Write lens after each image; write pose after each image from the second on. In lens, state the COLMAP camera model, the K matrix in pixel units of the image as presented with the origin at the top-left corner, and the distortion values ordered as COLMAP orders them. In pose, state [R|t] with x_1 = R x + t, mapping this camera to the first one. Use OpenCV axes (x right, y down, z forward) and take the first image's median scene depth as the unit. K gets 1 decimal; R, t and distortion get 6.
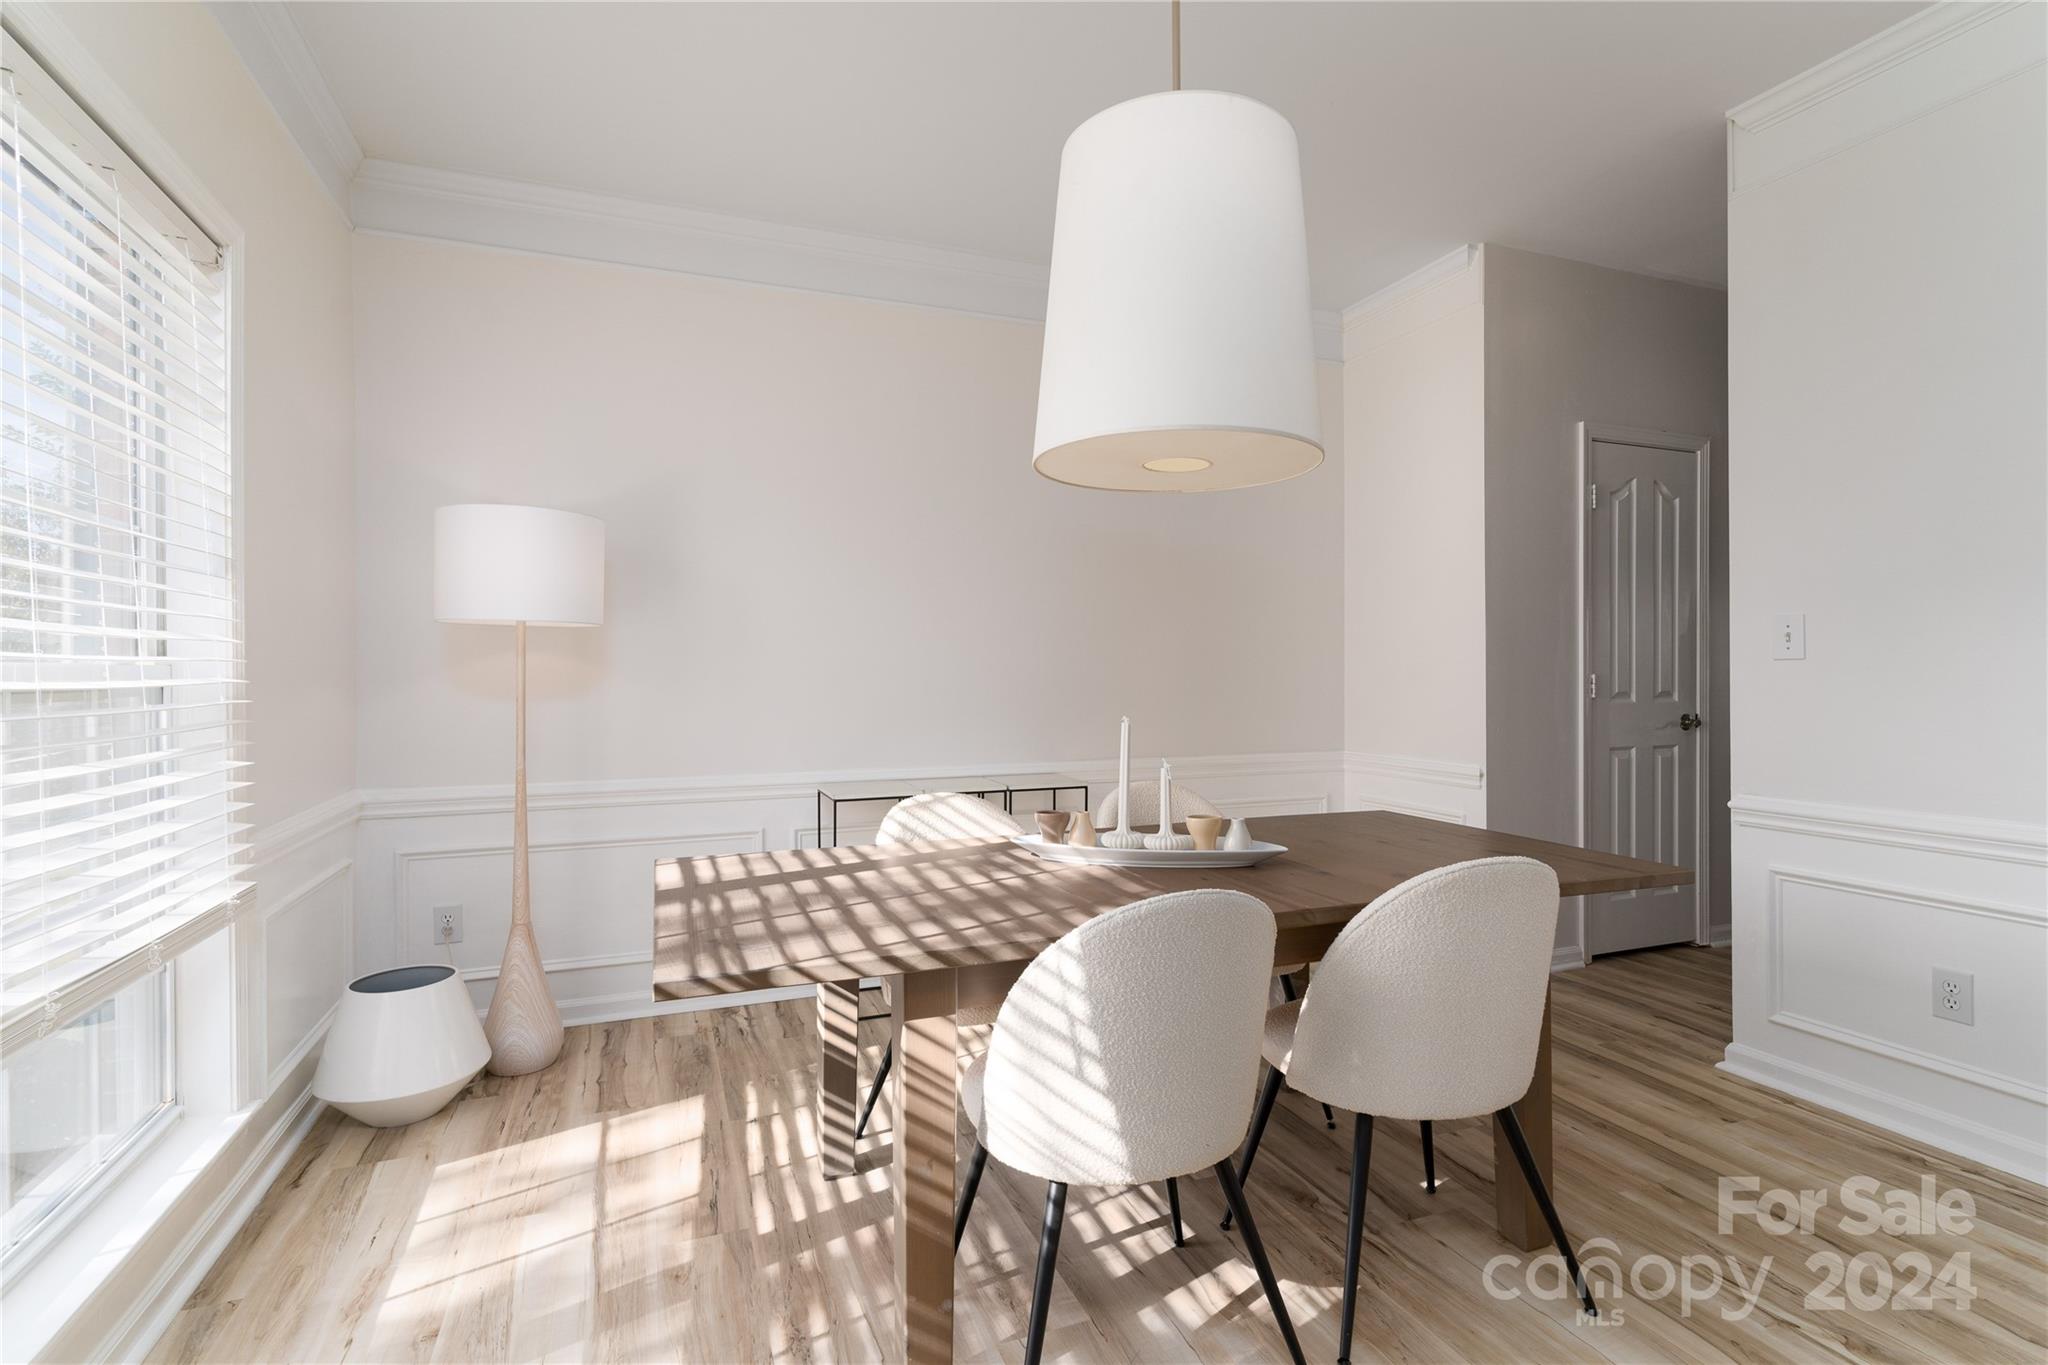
lens RADIAL K [[971.1, 0, 1022.2], [0, 971.1, 680.0], [0, 0, 1]] dist [0.002497, -0.001288]
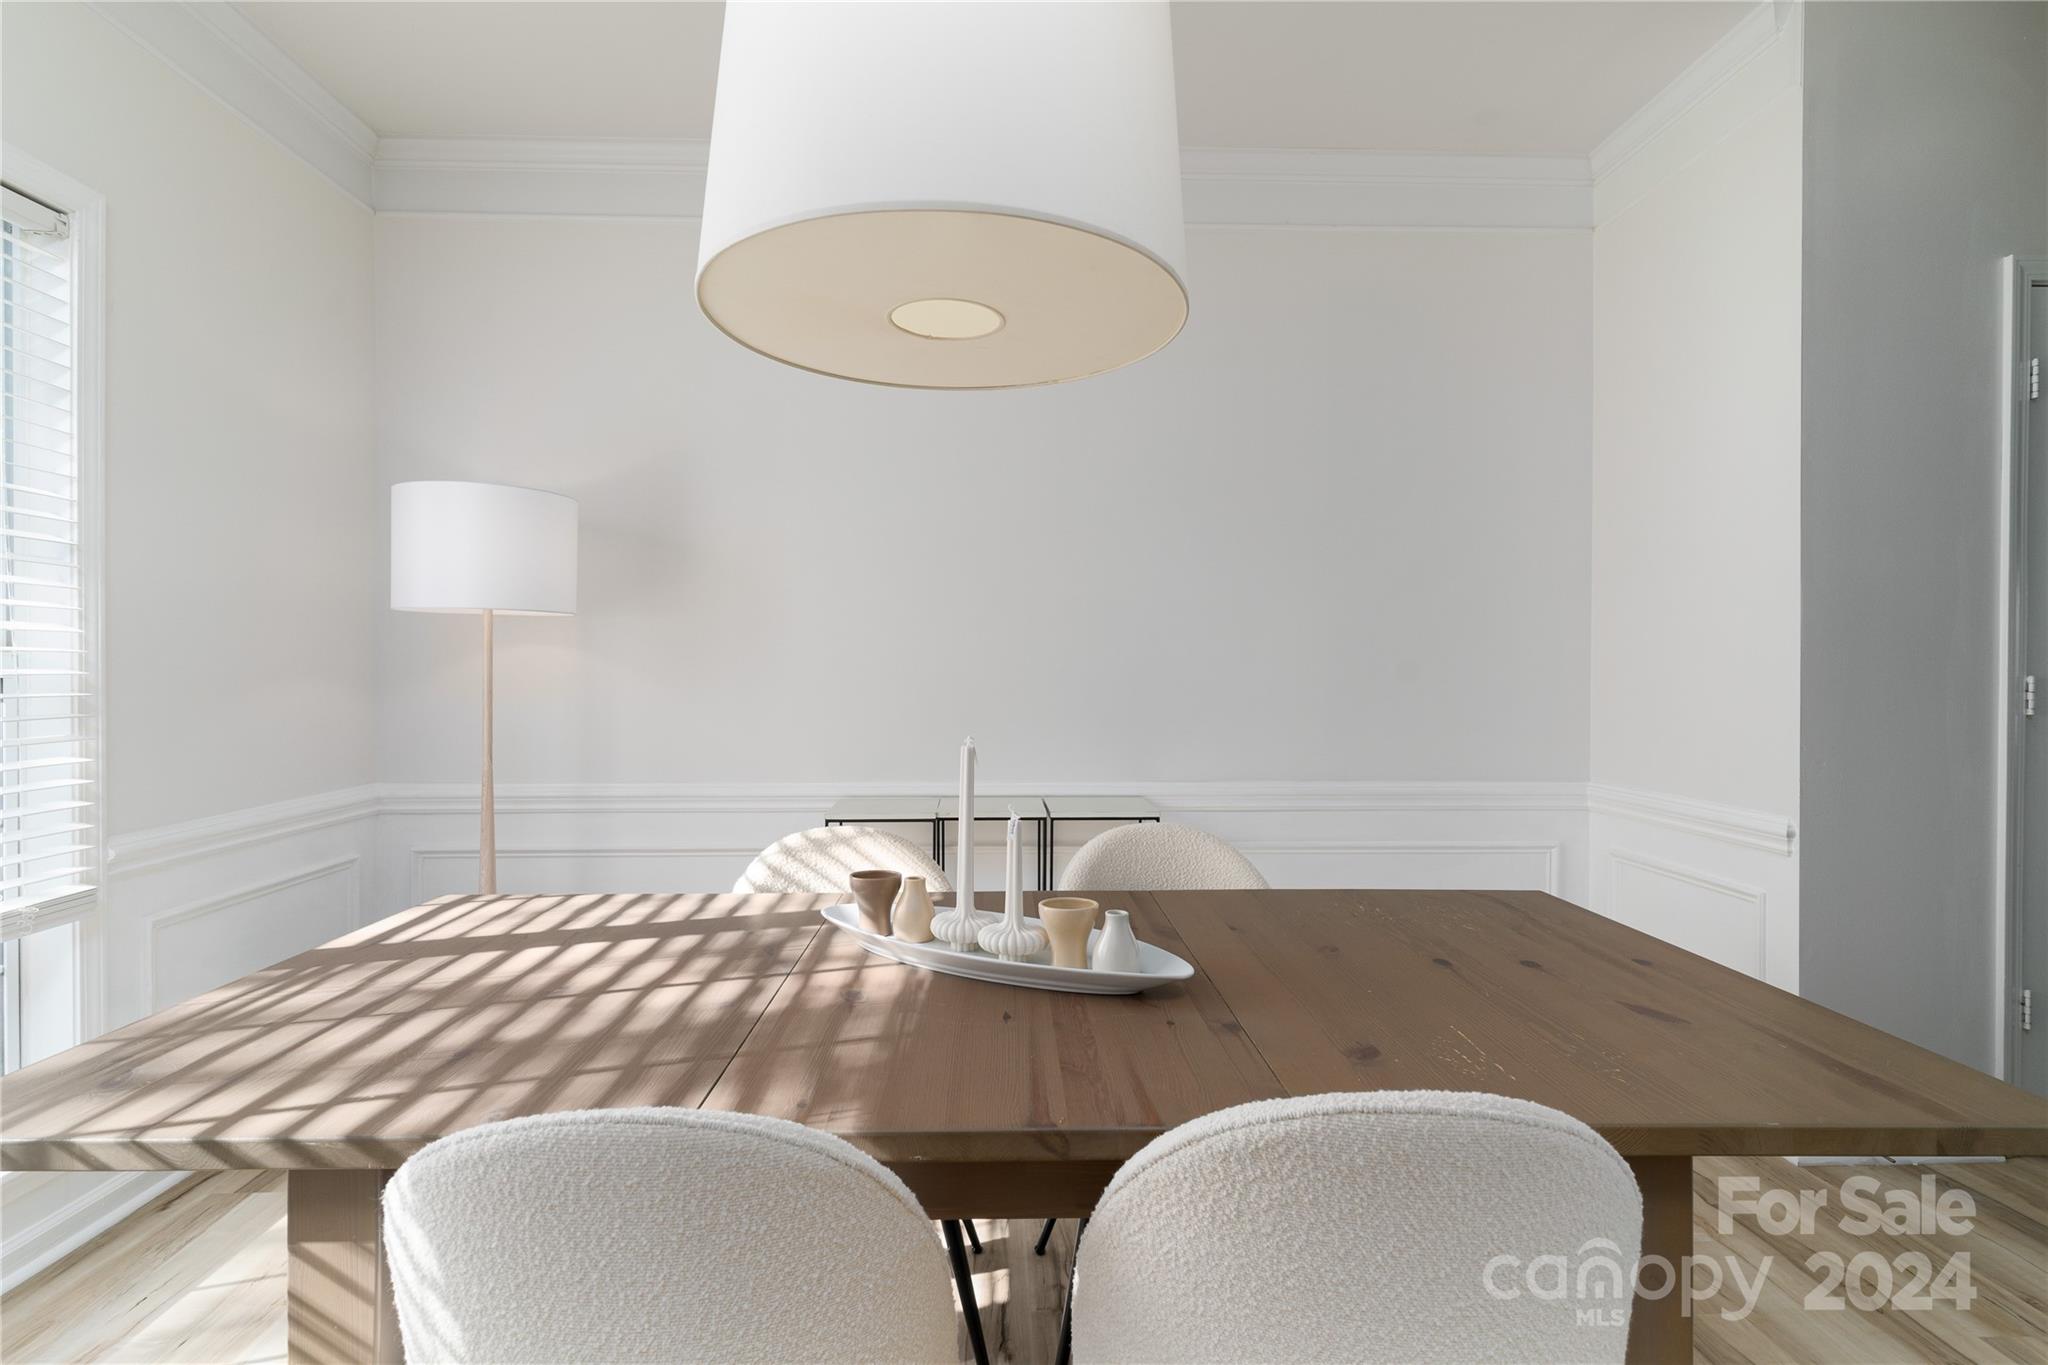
lens RADIAL K [[971.1, 0, 1016.4], [0, 971.1, 672.5], [0, 0, 1]] dist [0.002497, -0.001288]
pose [[0.941788, 0.007483, -0.336123, 0.265687], [-0.007760, 0.999970, 0.000519, -0.004406], [0.336117, 0.002120, 0.941818, 0.299347]]
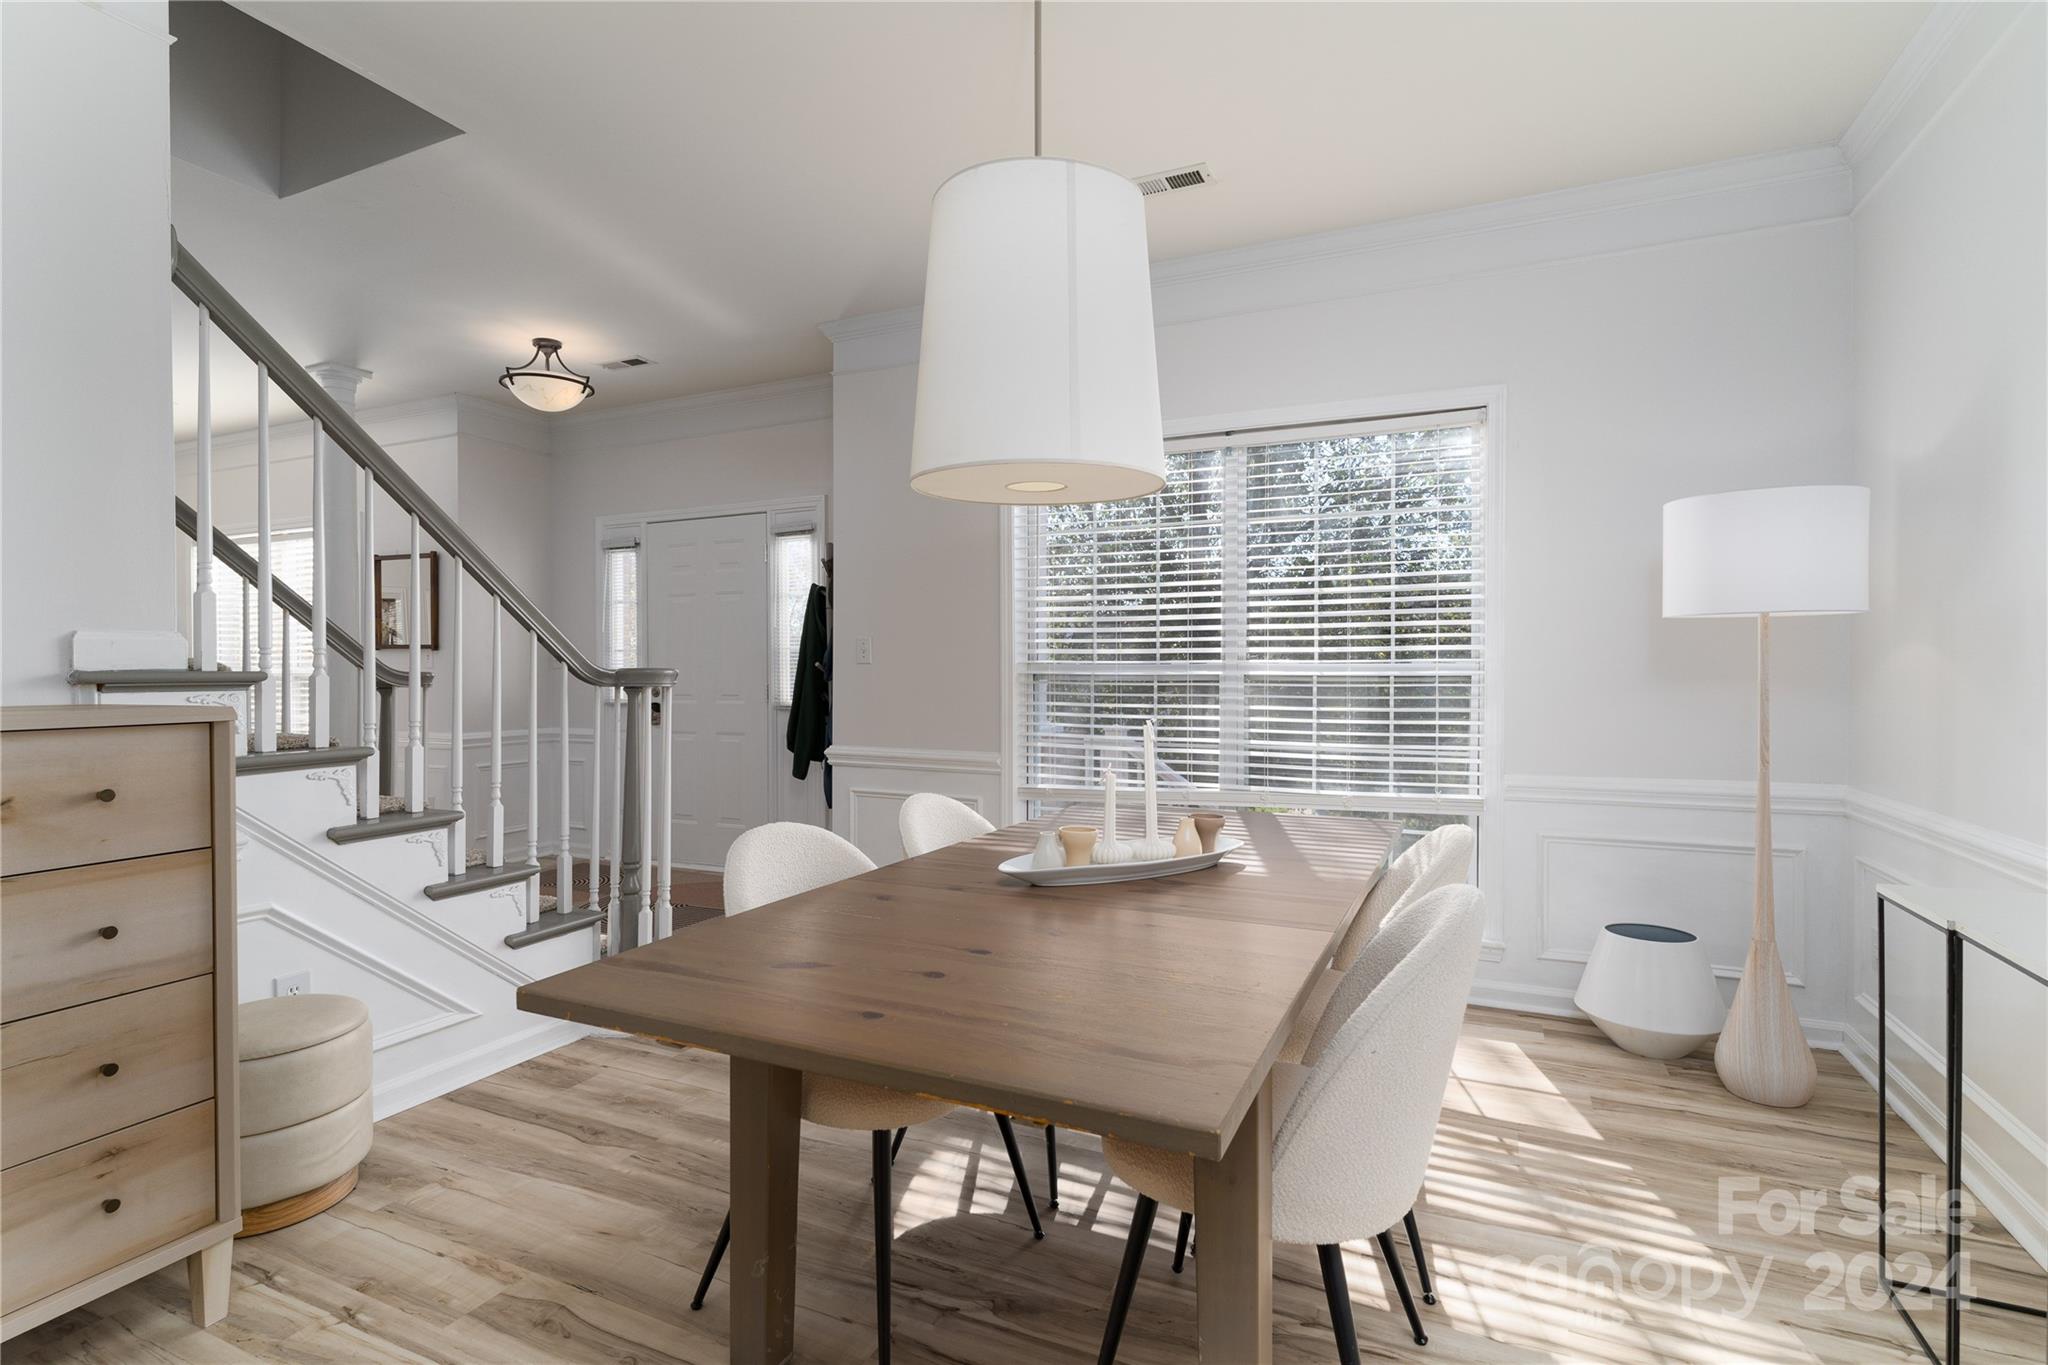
lens RADIAL K [[971.1, 0, 1029.6], [0, 971.1, 677.2], [0, 0, 1]] dist [0.002497, -0.001288]
pose [[-0.706364, 0.011272, -0.707759, 0.604524], [-0.000436, 0.999866, 0.016360, -0.005067], [0.707849, 0.011865, -0.706264, 1.152814]]
